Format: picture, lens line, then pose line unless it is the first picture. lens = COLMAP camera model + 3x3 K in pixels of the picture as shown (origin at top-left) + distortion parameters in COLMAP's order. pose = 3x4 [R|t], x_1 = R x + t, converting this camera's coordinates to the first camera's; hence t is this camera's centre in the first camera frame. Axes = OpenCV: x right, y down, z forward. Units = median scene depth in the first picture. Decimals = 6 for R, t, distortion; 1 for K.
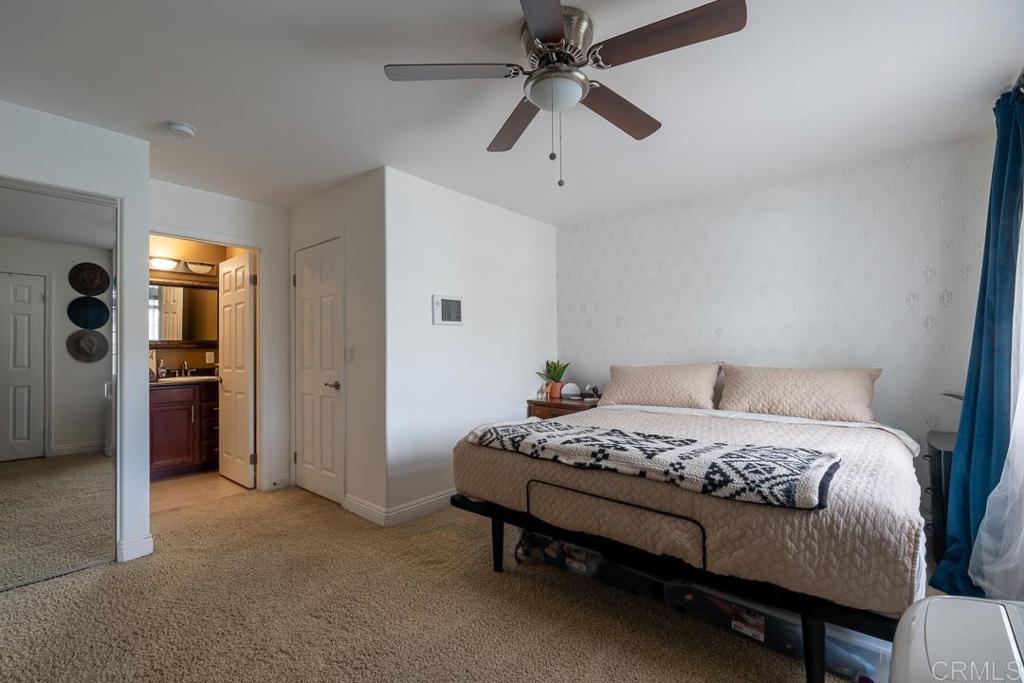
lens RADIAL K [[454.2, 0, 511.6], [0, 454.2, 344.7], [0, 0, 1]] dist [-0.002014, -0.000141]
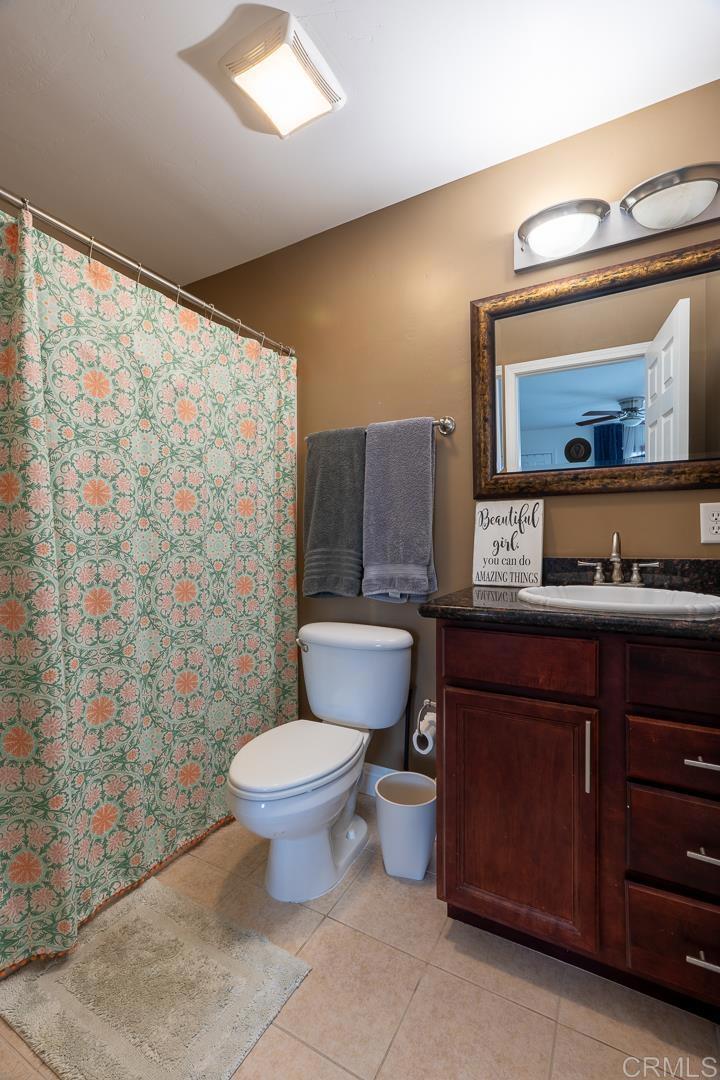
lens RADIAL K [[479.0, 0, 359.4], [0, 479.0, 536.9], [0, 0, 1]] dist [-0.002014, -0.000141]
pose [[0.216416, 0.007998, -0.976268, -0.450075], [0.011367, 0.999878, 0.010711, 0.033659], [0.976235, -0.013415, 0.216299, 0.763952]]
